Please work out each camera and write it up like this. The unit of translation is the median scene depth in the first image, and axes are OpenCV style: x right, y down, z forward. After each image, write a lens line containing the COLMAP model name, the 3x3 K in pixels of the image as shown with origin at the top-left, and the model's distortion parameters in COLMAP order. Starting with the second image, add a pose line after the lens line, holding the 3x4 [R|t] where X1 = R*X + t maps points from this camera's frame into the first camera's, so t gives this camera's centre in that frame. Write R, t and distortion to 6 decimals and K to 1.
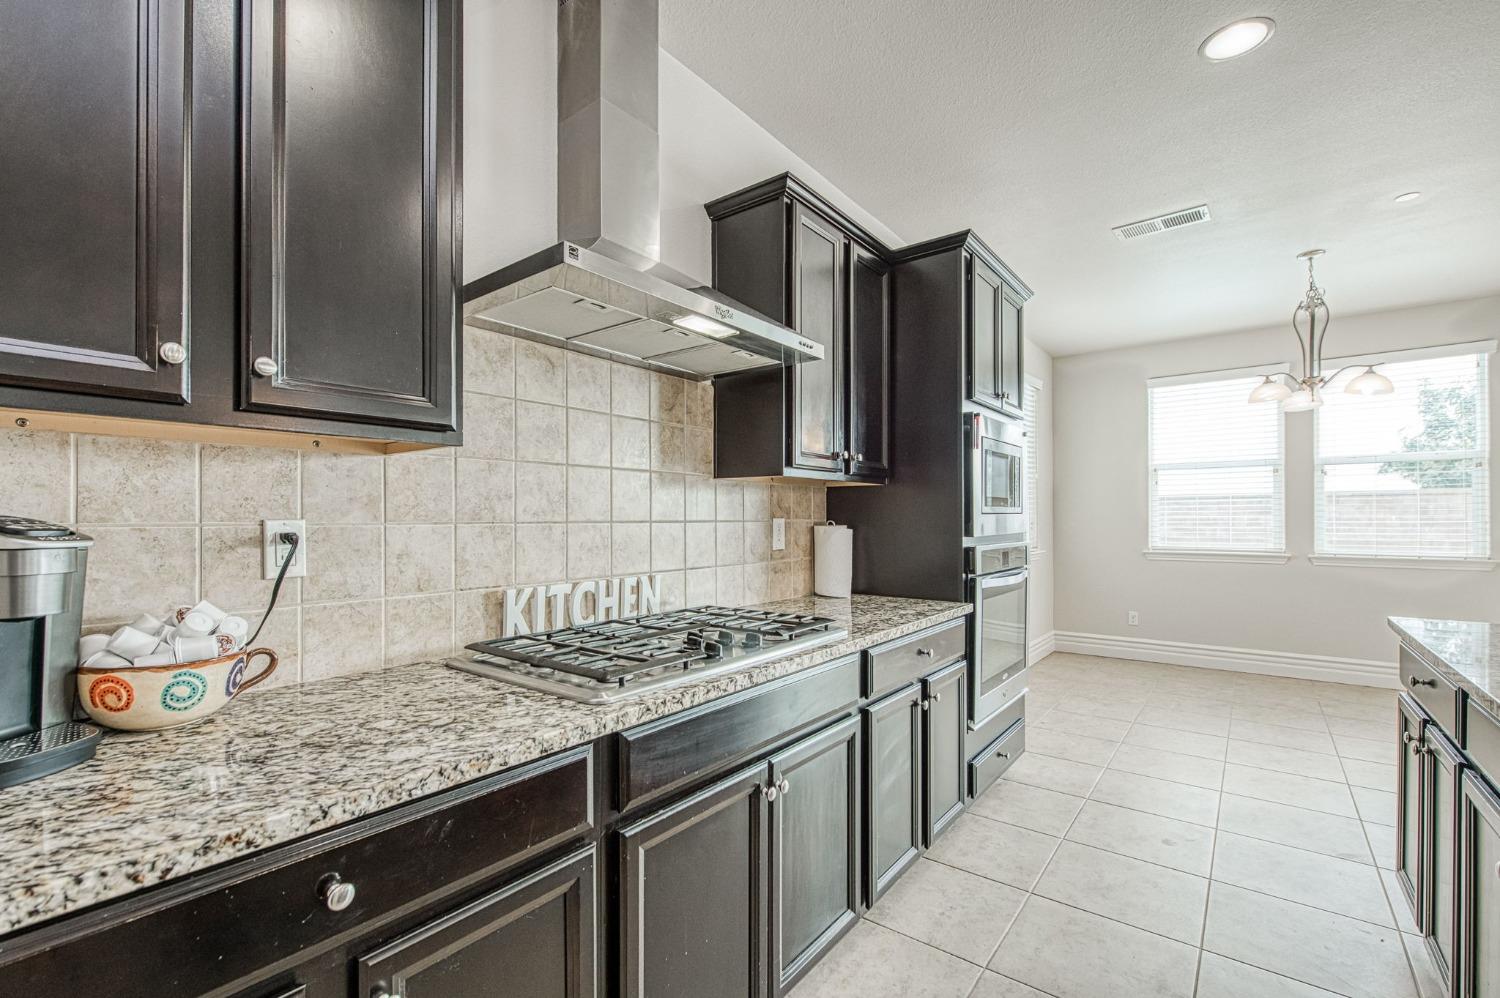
lens RADIAL K [[643.5, 0, 738.8], [0, 643.5, 518.9], [0, 0, 1]] dist [-0.001823, -0.002057]
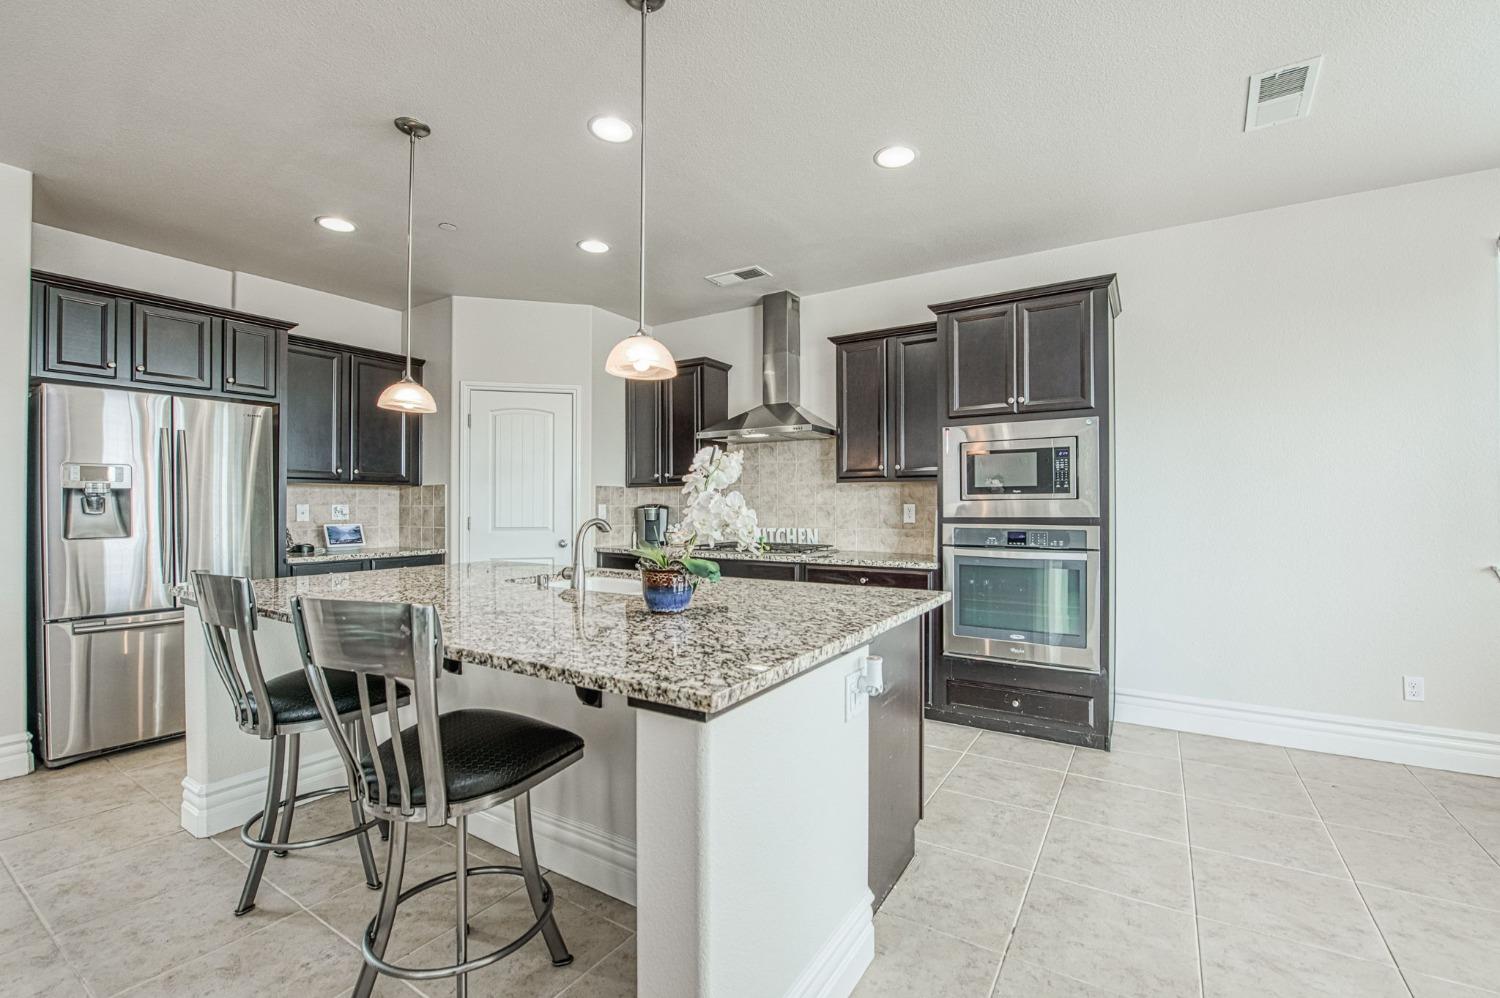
lens RADIAL K [[643.5, 0, 766.2], [0, 643.5, 501.2], [0, 0, 1]] dist [-0.001823, -0.002057]
pose [[0.121860, -0.002154, -0.992545, 2.155961], [0.002607, 0.999995, -0.001851, -0.007240], [0.992544, -0.002362, 0.121865, 0.552303]]
